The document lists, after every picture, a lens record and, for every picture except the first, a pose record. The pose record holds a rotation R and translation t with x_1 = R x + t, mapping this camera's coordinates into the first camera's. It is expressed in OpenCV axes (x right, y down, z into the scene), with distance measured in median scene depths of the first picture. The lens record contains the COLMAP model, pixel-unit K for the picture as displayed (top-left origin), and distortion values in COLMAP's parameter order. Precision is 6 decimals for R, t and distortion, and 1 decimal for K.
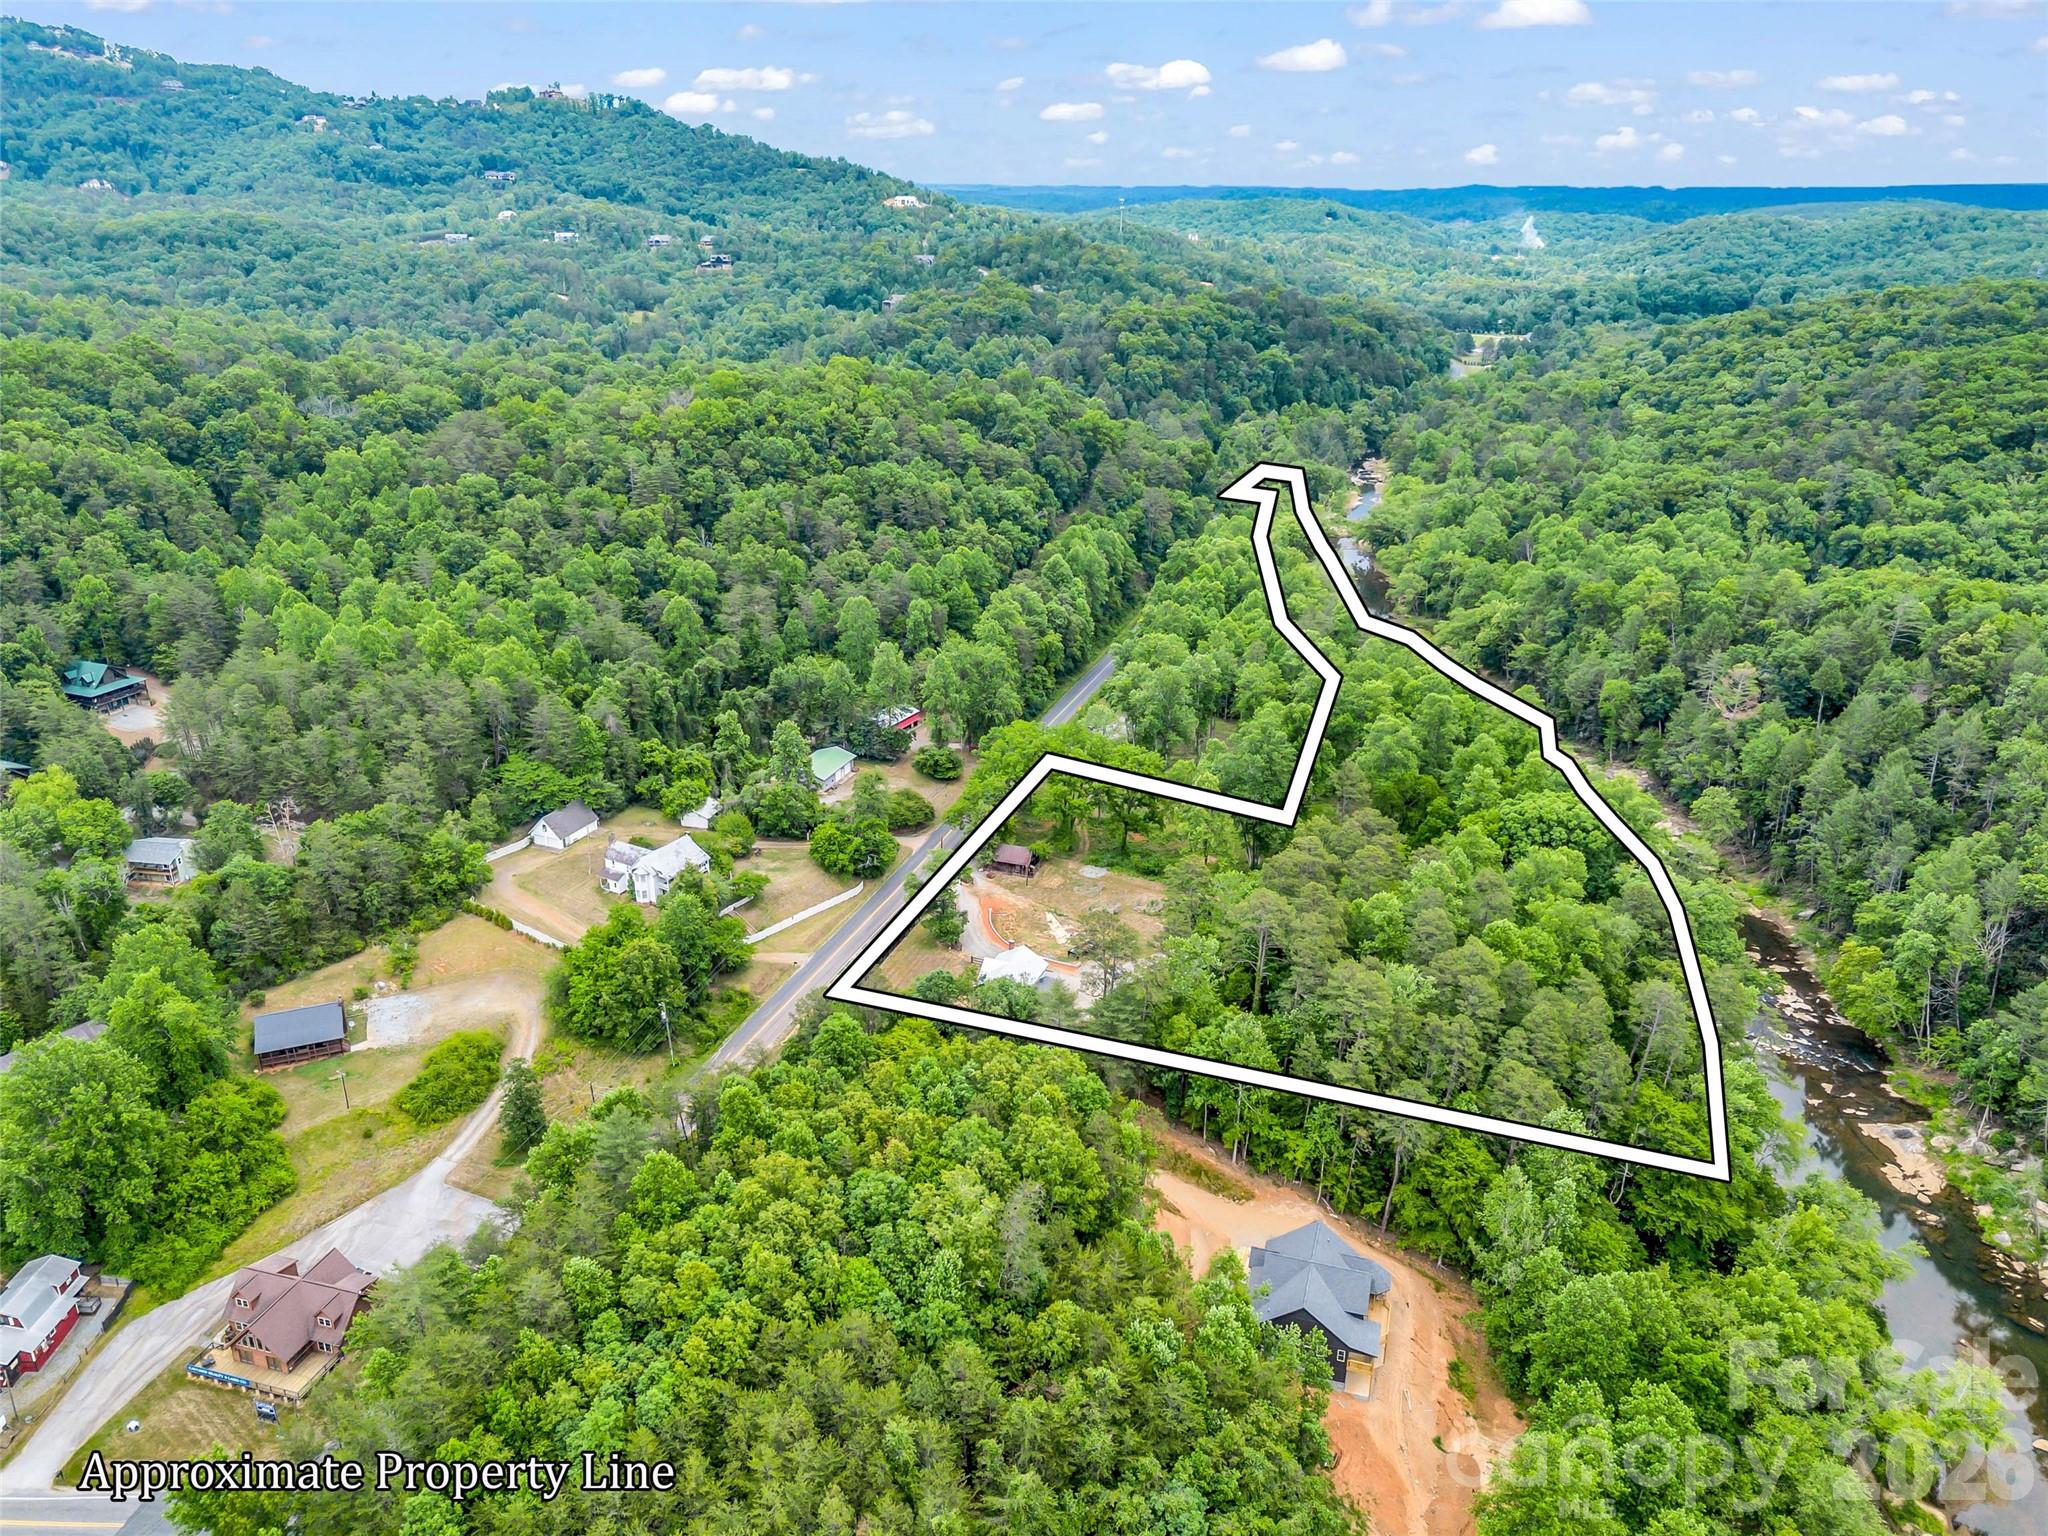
lens RADIAL K [[1466.8, 0, 1020.2], [0, 1466.8, 771.7], [0, 0, 1]] dist [0.052328, -0.035235]
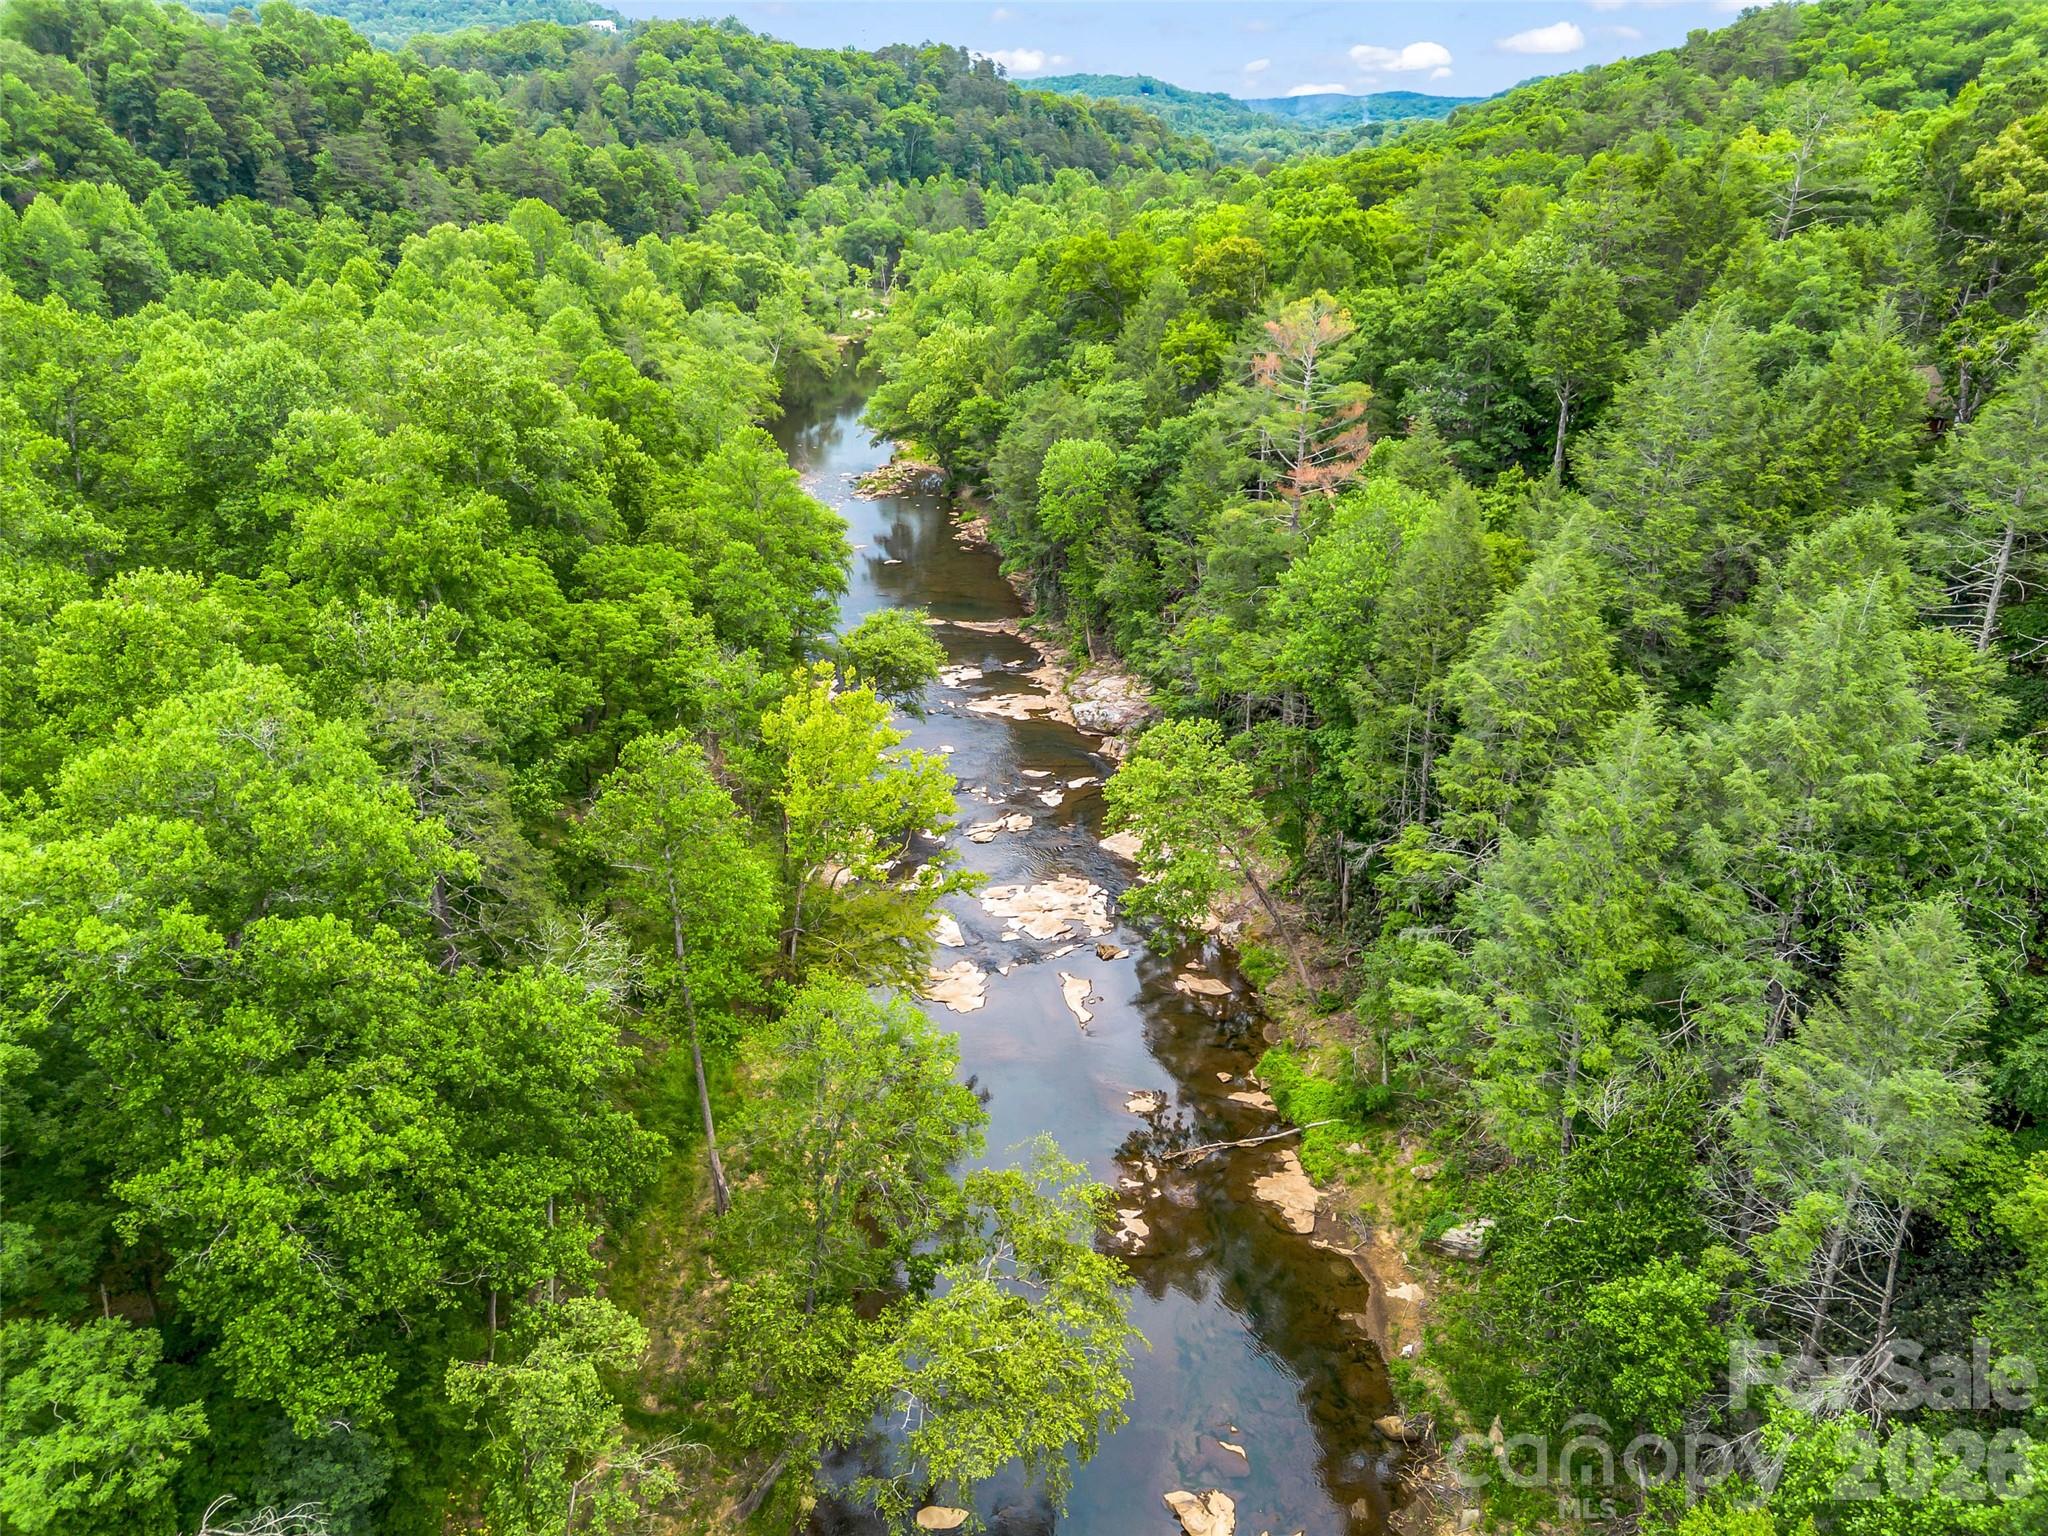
lens RADIAL K [[1466.8, 0, 1020.2], [0, 1466.8, 771.7], [0, 0, 1]] dist [0.052328, -0.035235]
pose [[0.996366, -0.030541, 0.079516, 0.326269], [0.027242, 0.998736, 0.042237, 0.006150], [-0.080706, -0.039918, 0.995938, 0.570903]]
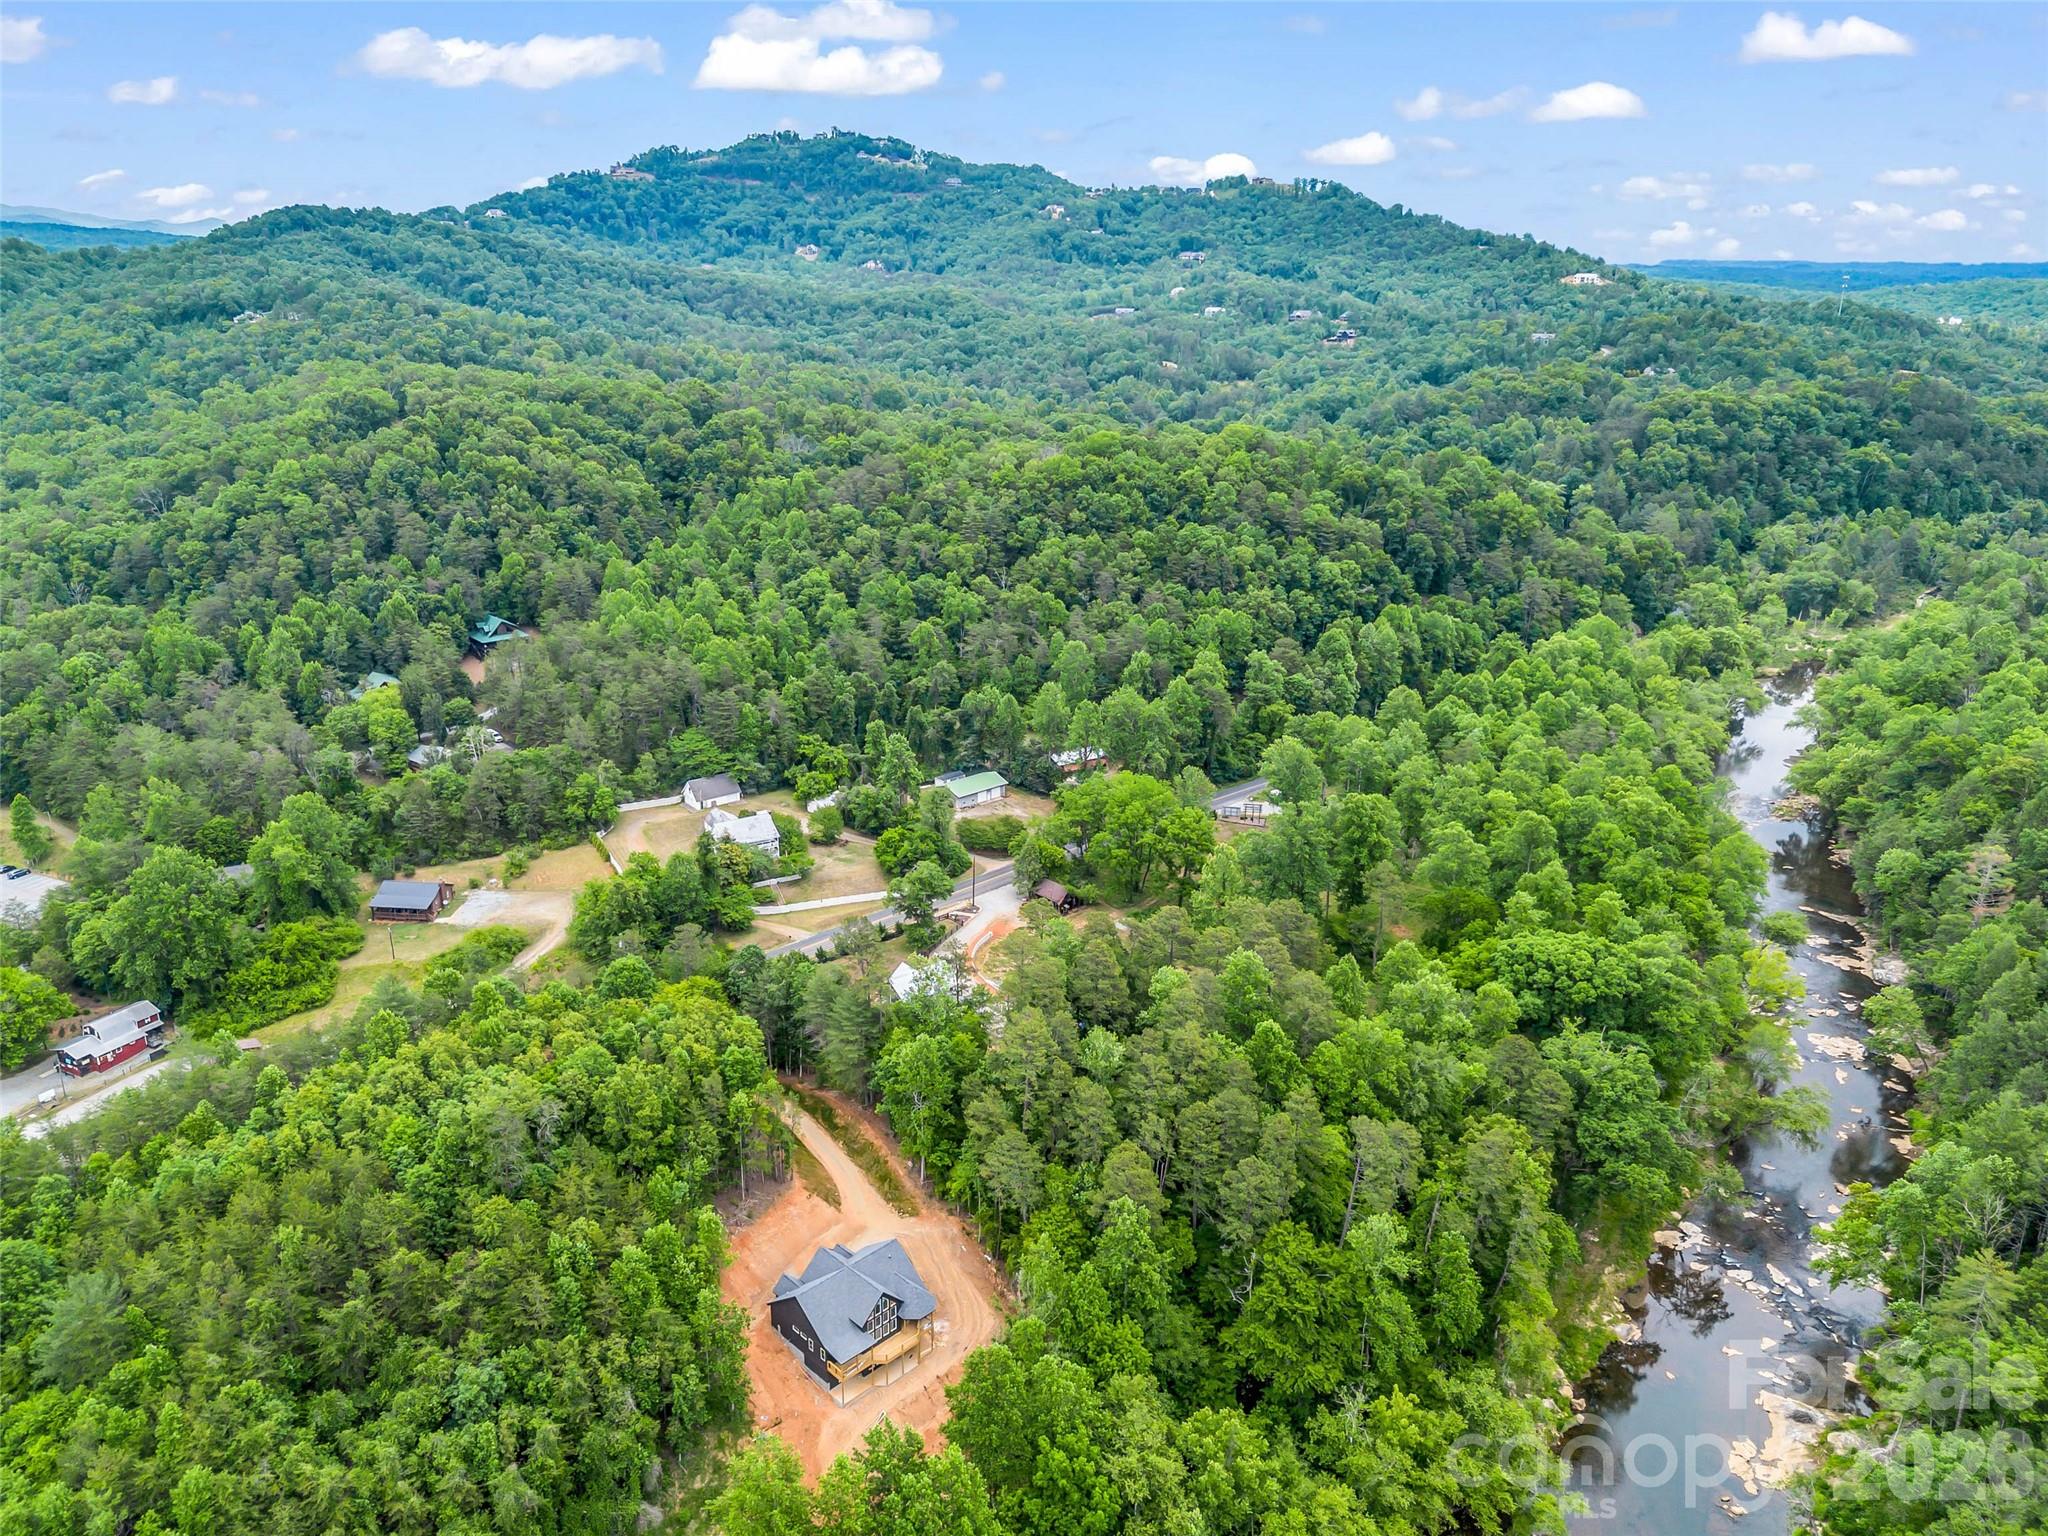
lens RADIAL K [[1466.8, 0, 1020.2], [0, 1466.8, 771.7], [0, 0, 1]] dist [0.052328, -0.035235]
pose [[0.883931, 0.157623, -0.440251, 0.299963], [-0.177955, 0.984026, -0.004986, -0.012578], [0.432433, 0.082752, 0.897861, 0.035135]]
